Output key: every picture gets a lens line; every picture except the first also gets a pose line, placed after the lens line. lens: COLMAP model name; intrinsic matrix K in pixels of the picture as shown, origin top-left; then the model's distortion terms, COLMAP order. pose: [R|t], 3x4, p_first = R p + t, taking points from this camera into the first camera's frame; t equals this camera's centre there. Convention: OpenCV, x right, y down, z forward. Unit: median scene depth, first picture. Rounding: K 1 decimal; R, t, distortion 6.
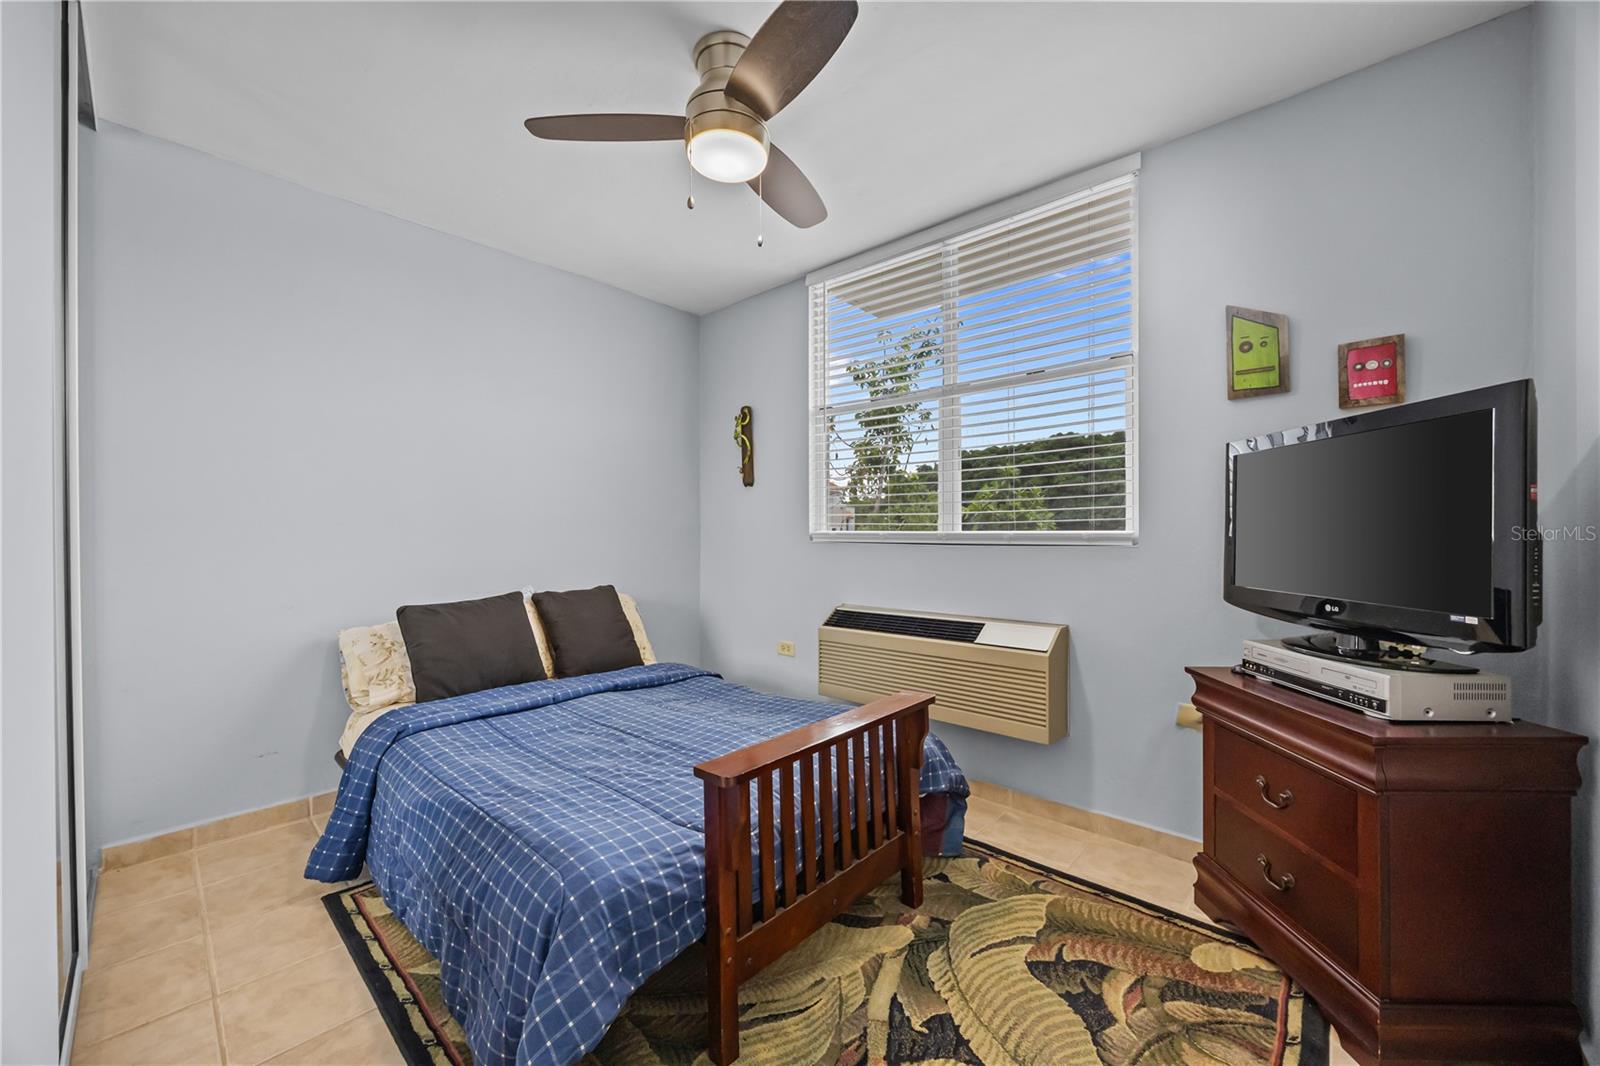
lens RADIAL K [[613.6, 0, 805.8], [0, 613.6, 535.1], [0, 0, 1]] dist [-0.002794, 0.000346]
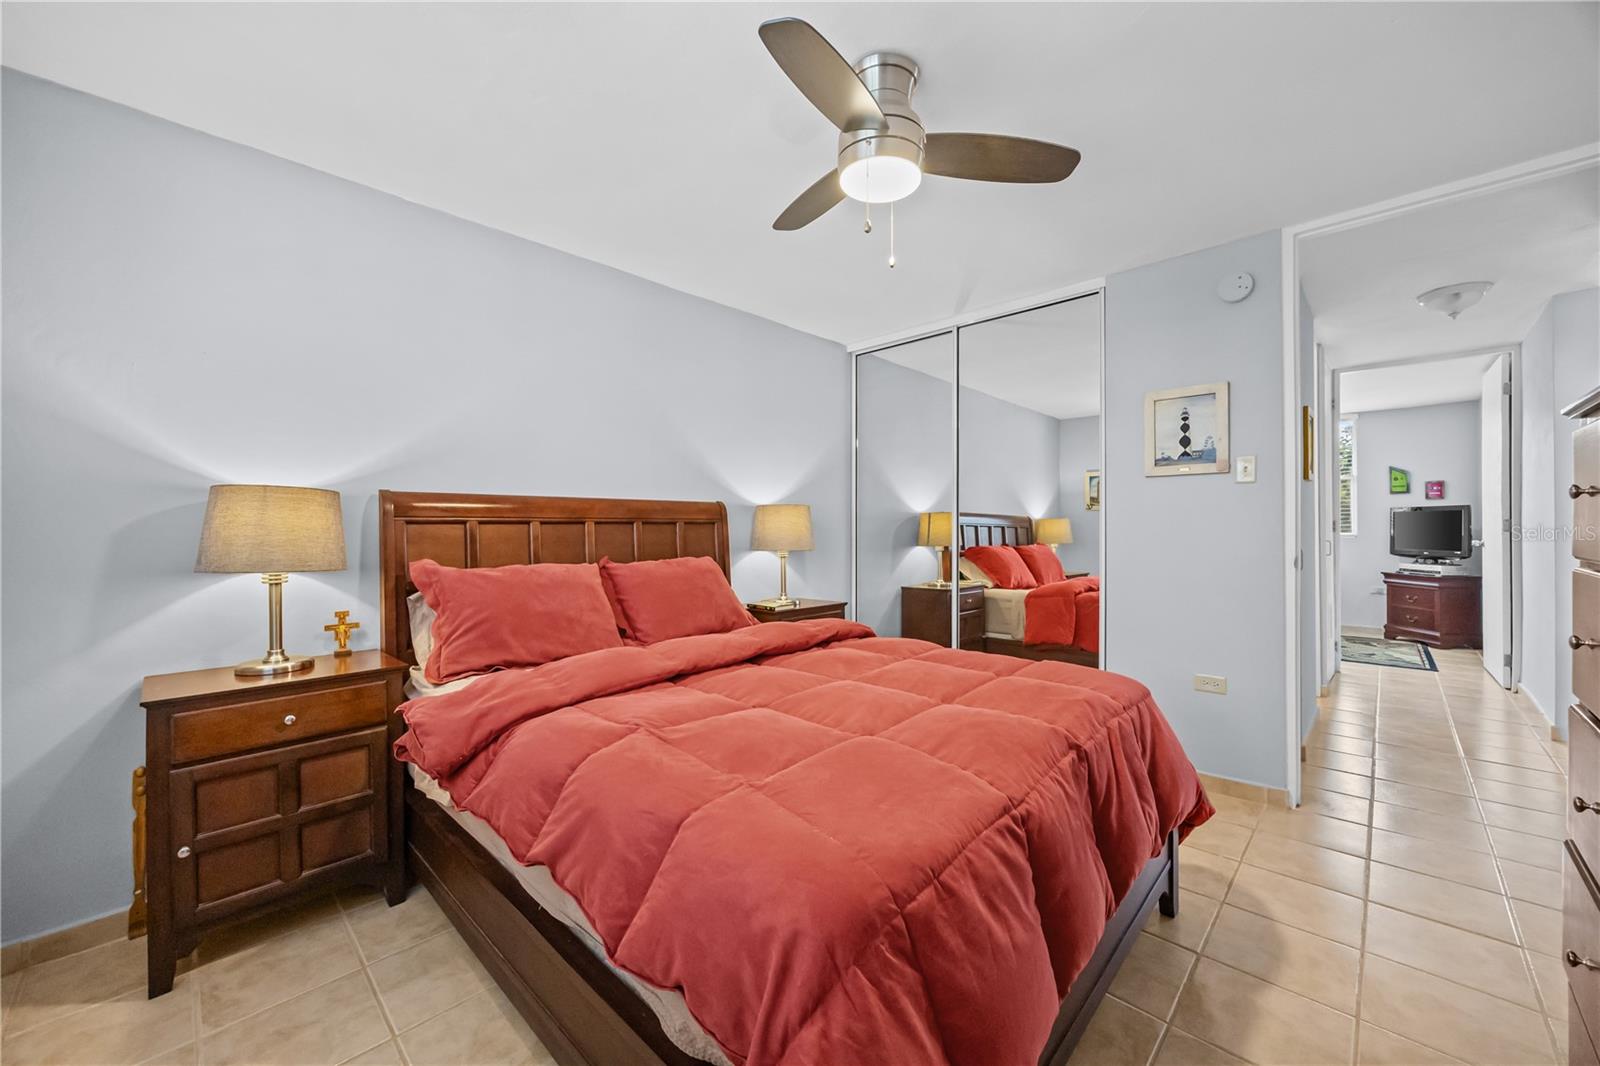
lens RADIAL K [[613.6, 0, 810.7], [0, 613.6, 535.1], [0, 0, 1]] dist [-0.002794, 0.000346]
pose [[0.999793, 0.001359, -0.020287, -2.684640], [-0.001281, 0.999992, 0.003845, -0.008186], [0.020292, -0.003819, 0.999787, -2.687200]]
